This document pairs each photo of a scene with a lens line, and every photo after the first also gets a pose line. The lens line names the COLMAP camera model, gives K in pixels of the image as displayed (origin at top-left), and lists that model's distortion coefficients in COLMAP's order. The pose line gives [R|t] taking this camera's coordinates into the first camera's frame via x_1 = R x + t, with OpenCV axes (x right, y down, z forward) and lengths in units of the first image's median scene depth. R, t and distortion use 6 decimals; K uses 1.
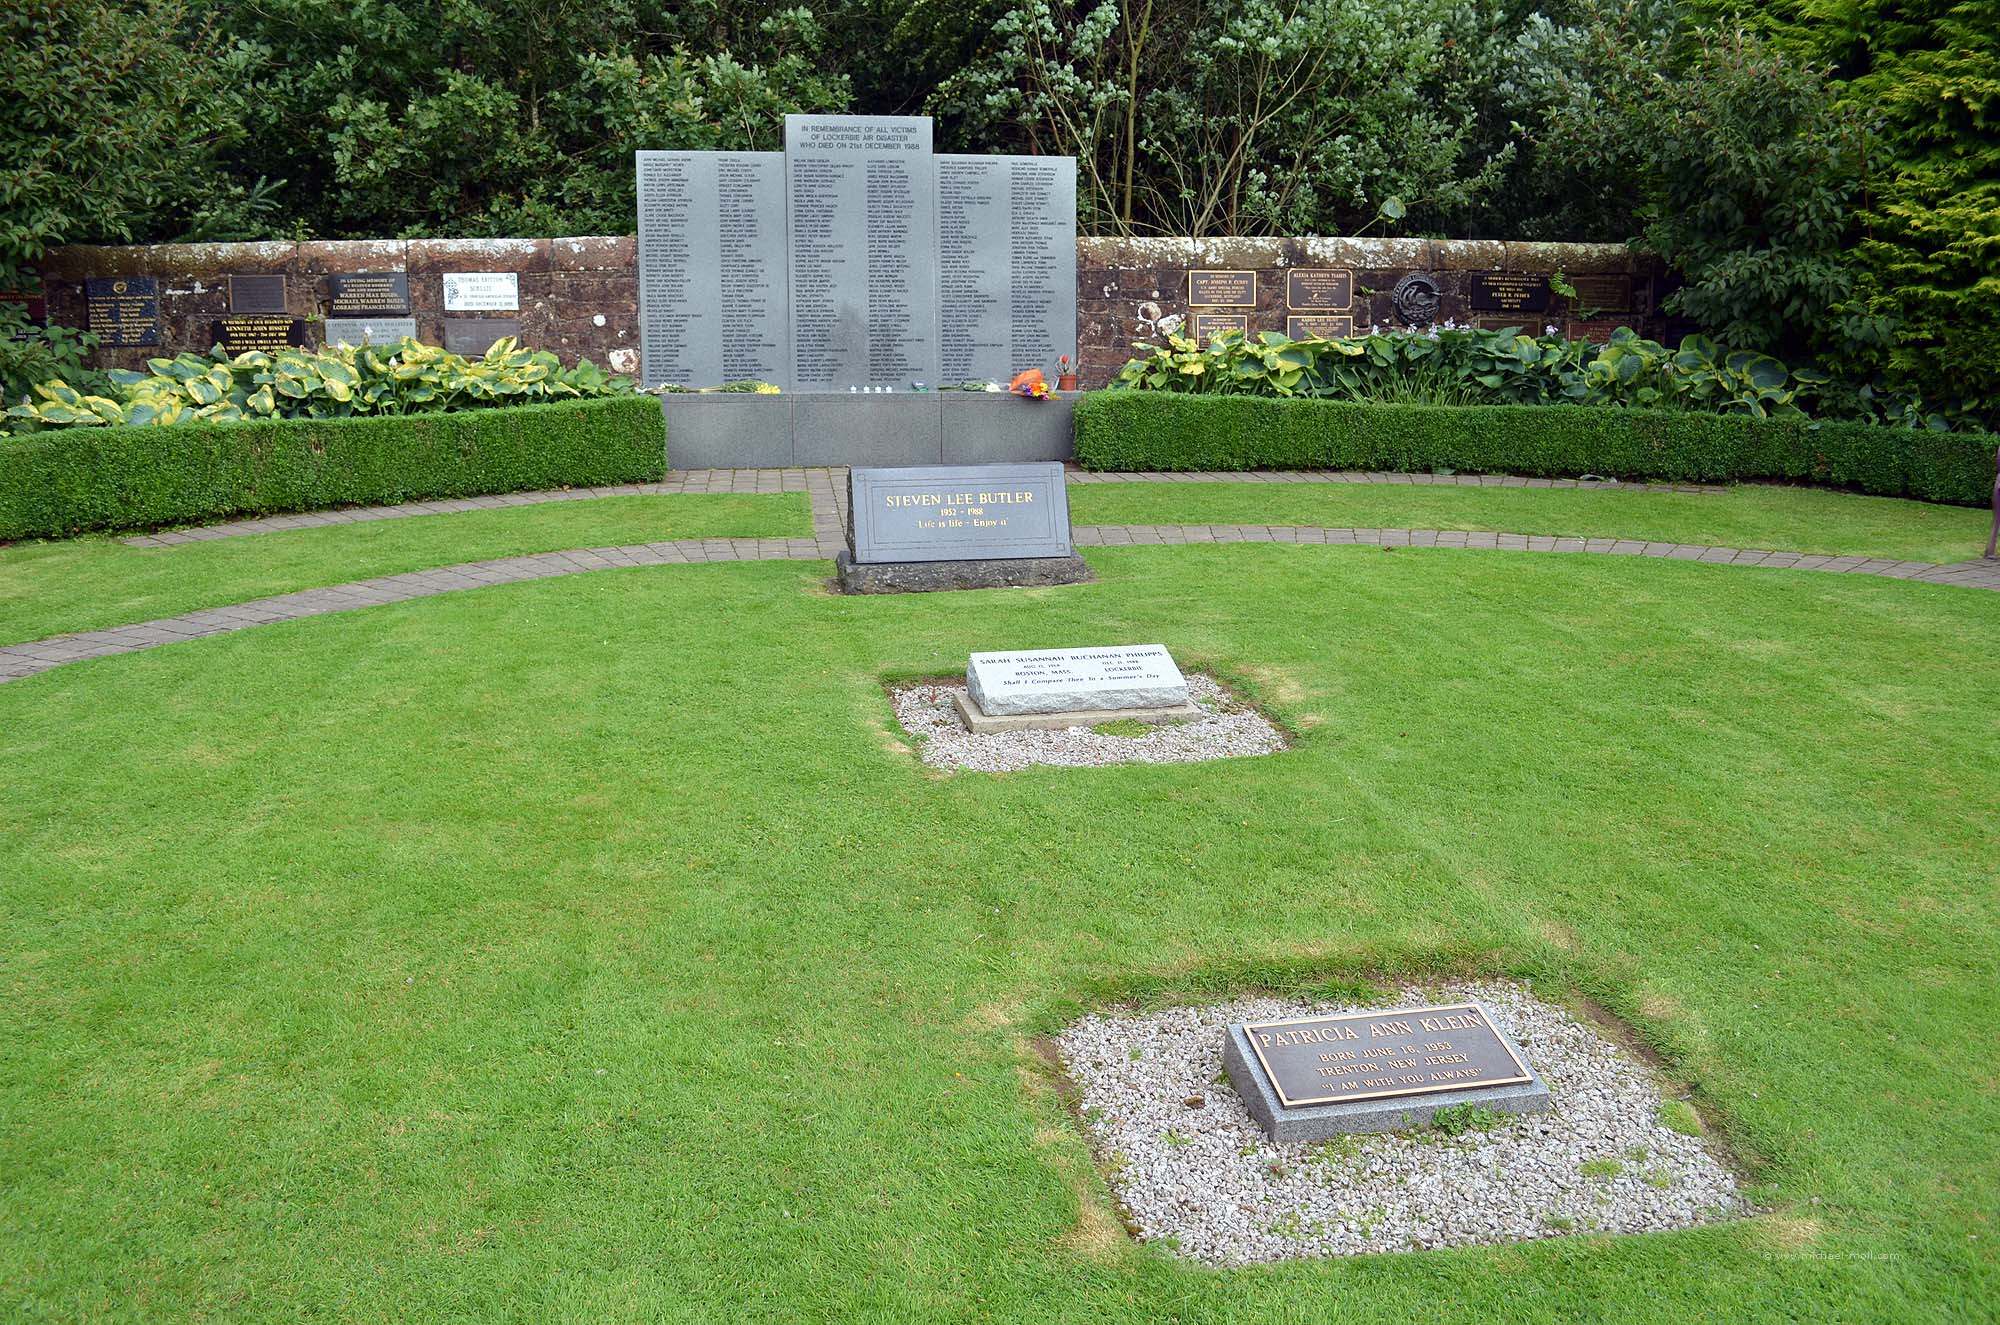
lens RADIAL K [[1732.0, 0, 1006.8], [0, 1732.0, 659.7], [0, 0, 1]] dist [-0.077298, 0.005295]
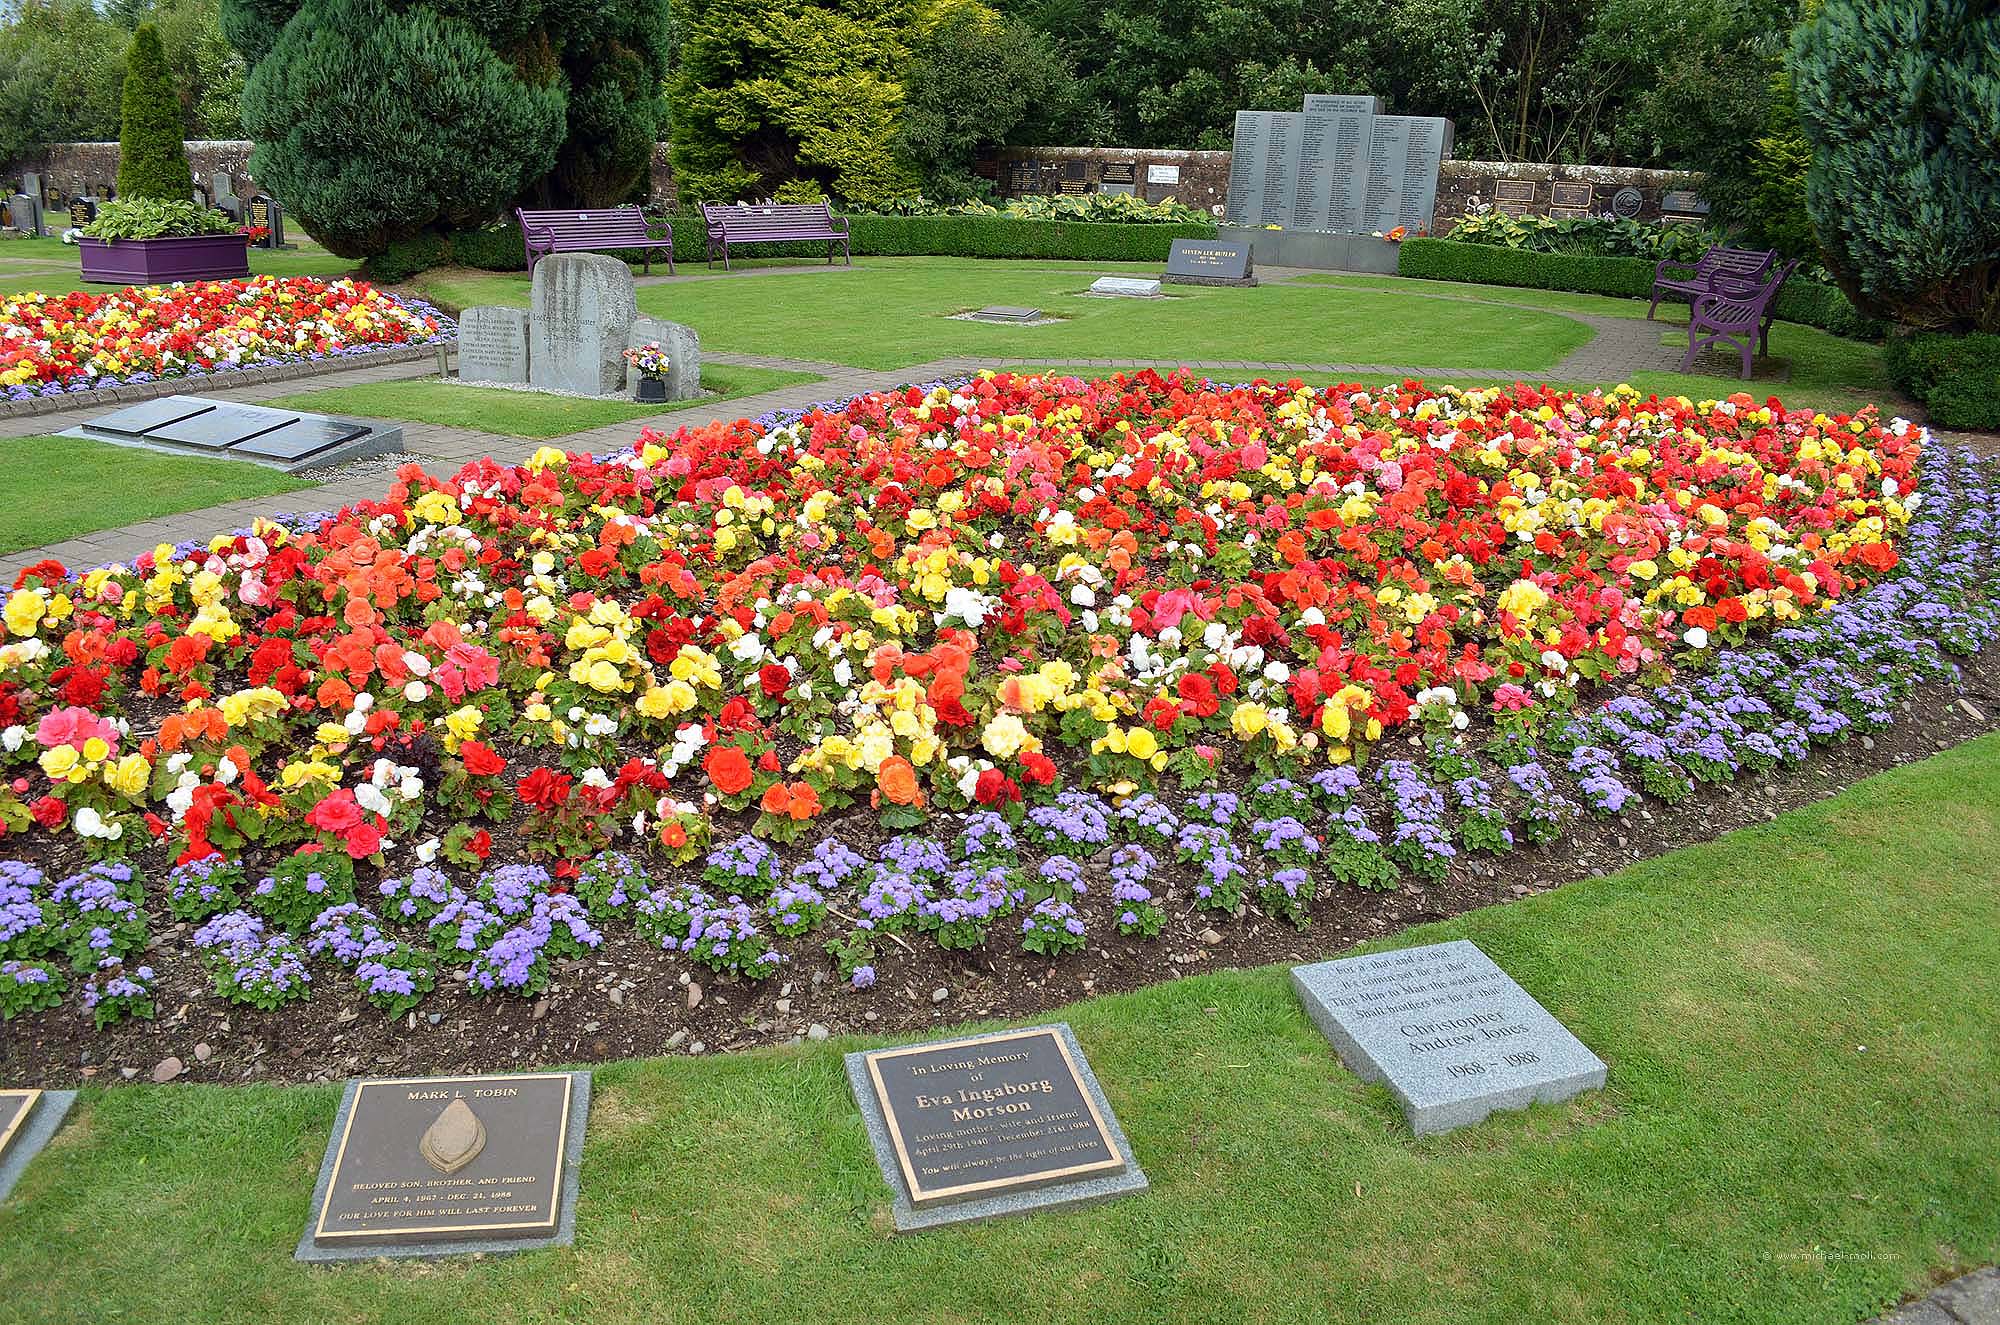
lens RADIAL K [[1575.6, 0, 993.4], [0, 1575.6, 672.1], [0, 0, 1]] dist [-0.081096, 0.012175]
pose [[0.772715, 0.219413, -0.595625, 0.841934], [-0.173222, 0.975632, 0.134675, 0.172621], [0.610660, -0.000890, 0.791893, -0.704607]]
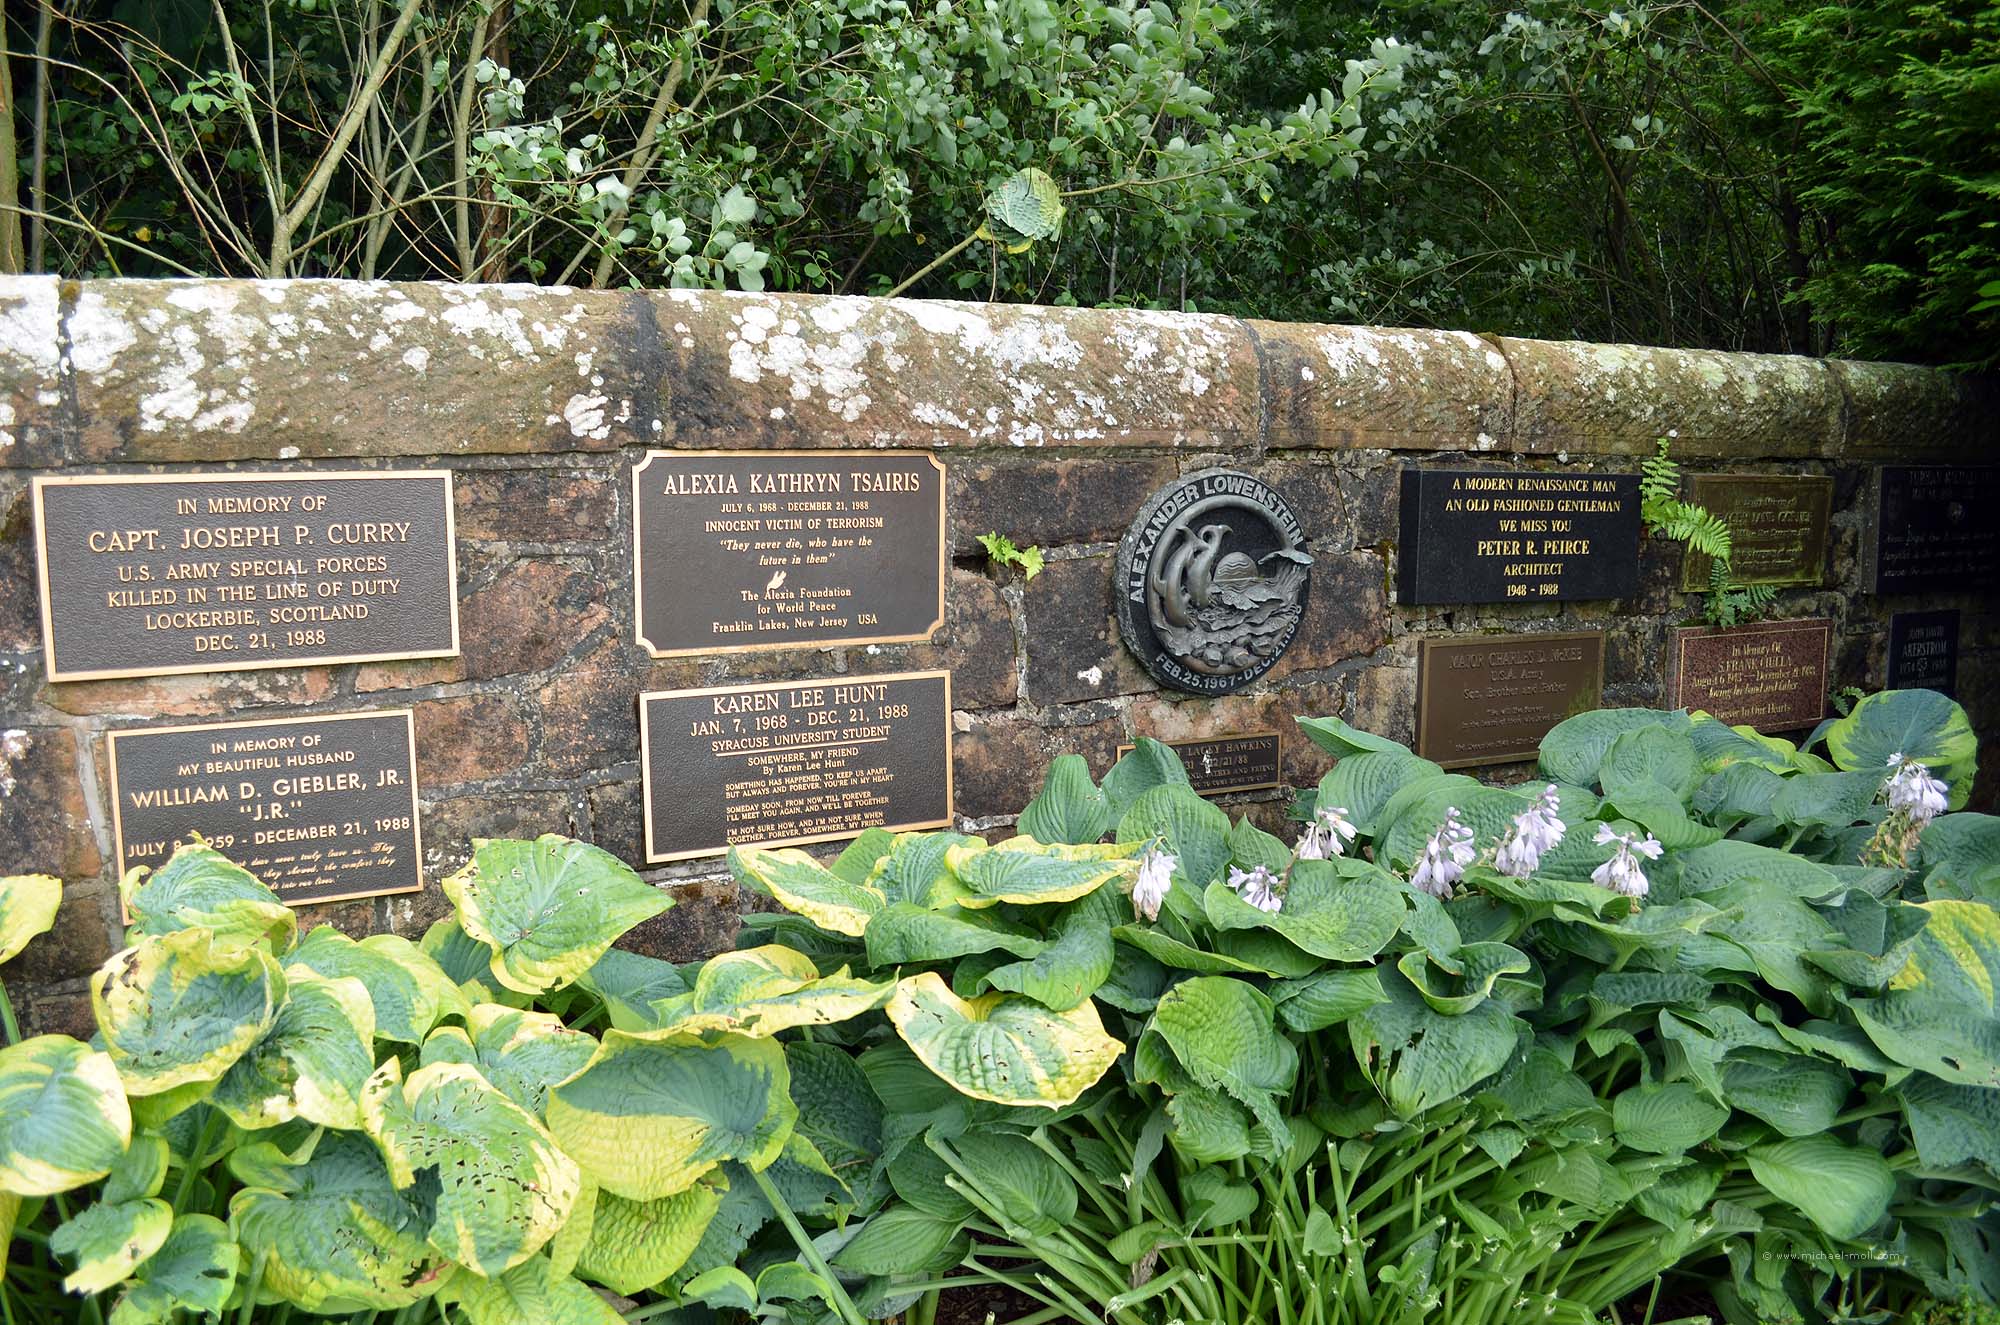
lens RADIAL K [[1575.6, 0, 993.4], [0, 1575.6, 672.1], [0, 0, 1]] dist [-0.081096, 0.012175]
pose [[0.943556, -0.039202, 0.328885, 0.151023], [0.045312, 0.998913, -0.010933, -0.210215], [-0.328099, 0.025218, 0.944307, 0.868944]]
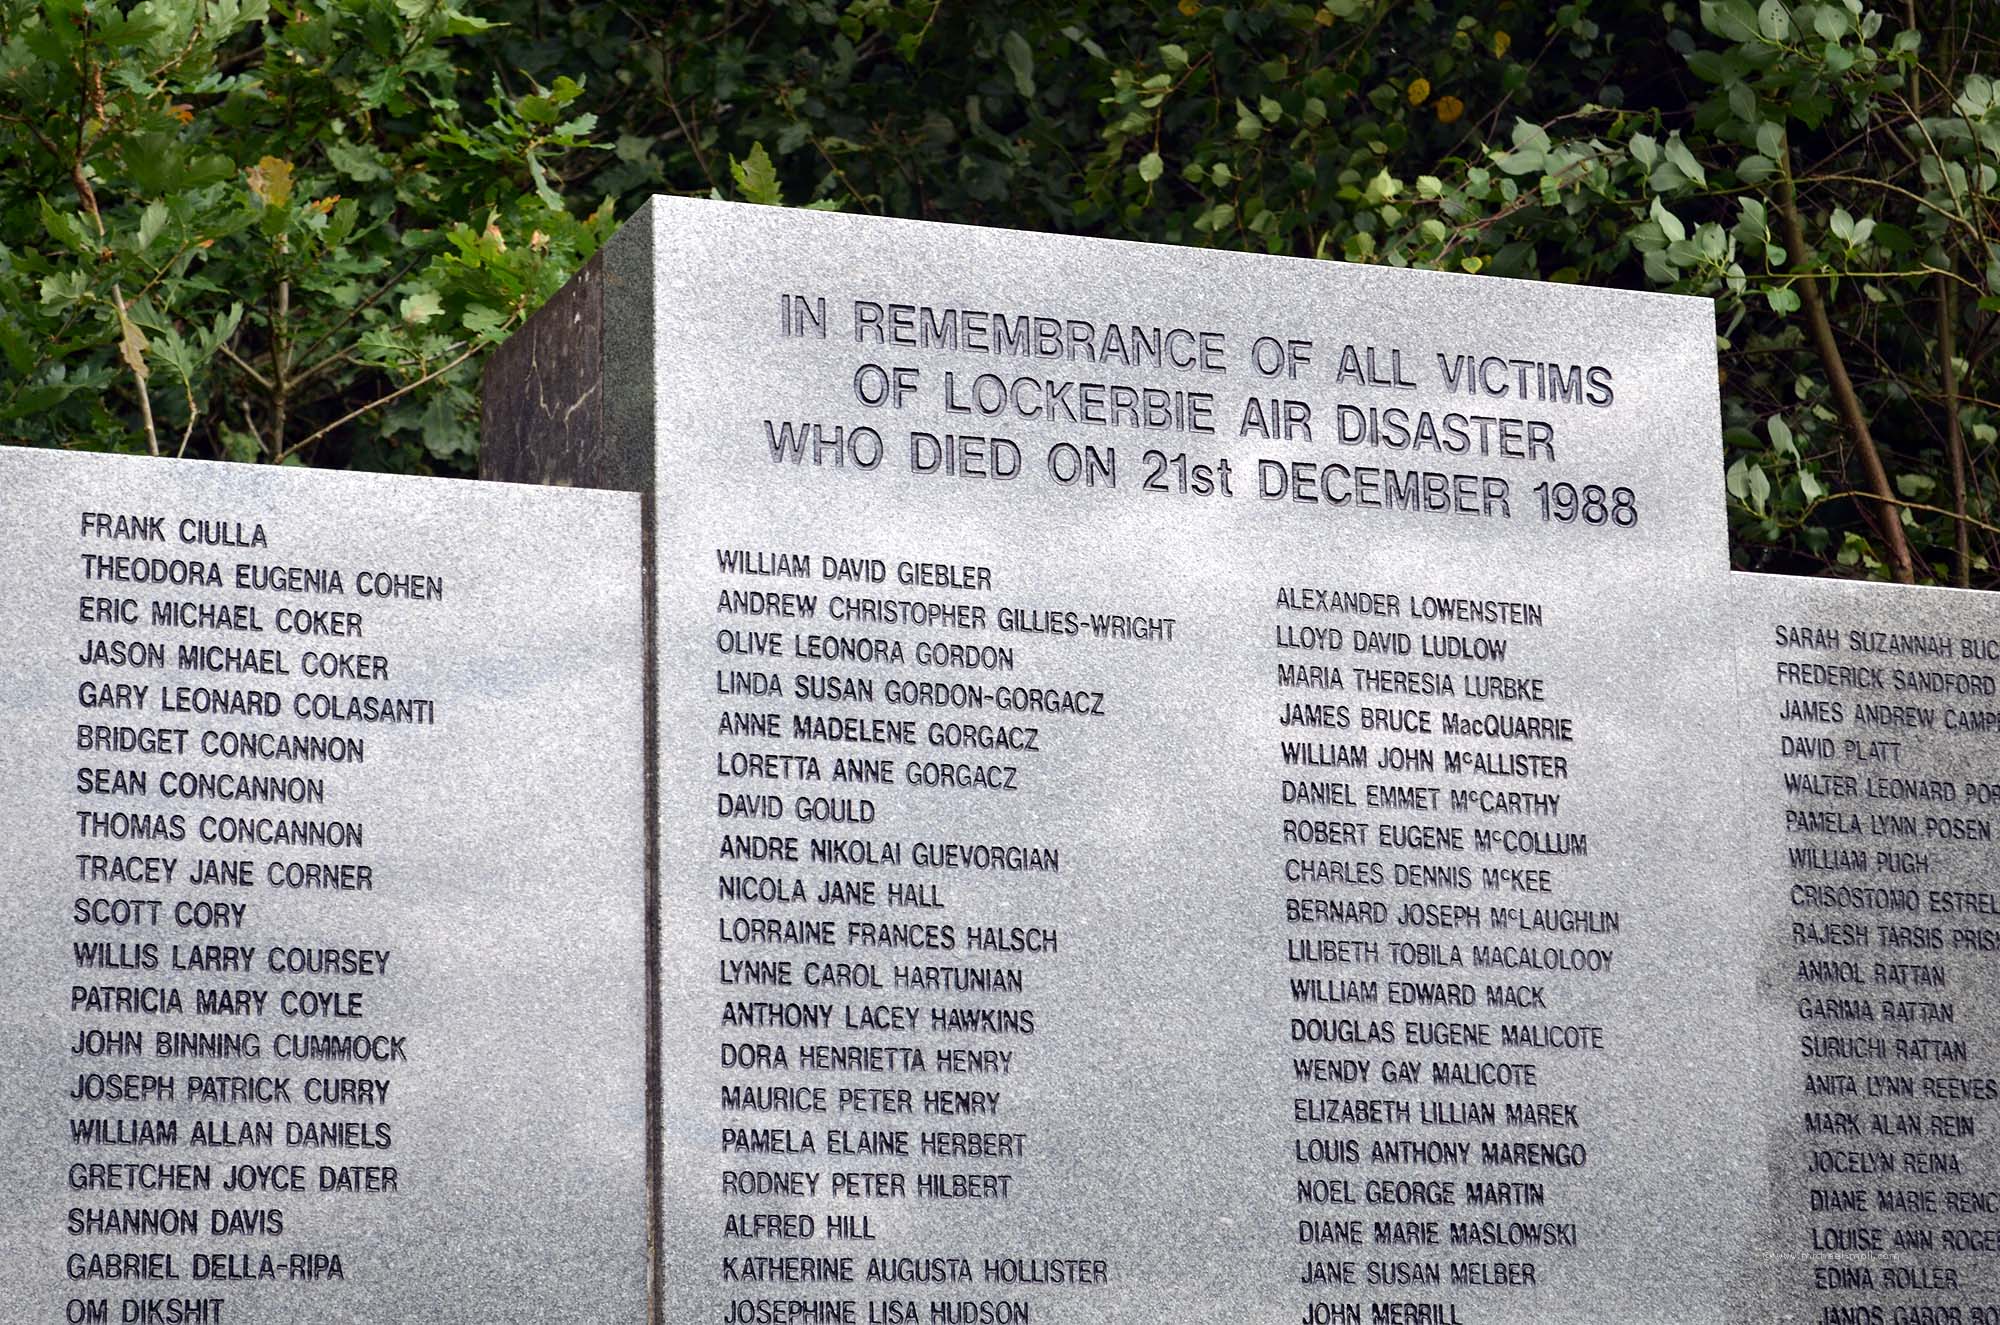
lens RADIAL K [[4475.6, 0, 999.0], [0, 4475.6, 664.0], [0, 0, 1]] dist [0.035777, 0.164596]
pose [[0.975567, 0.028368, 0.217864, -0.172218], [0.050376, 0.936327, -0.347498, -0.174191], [-0.213849, 0.349983, 0.912020, 0.713334]]
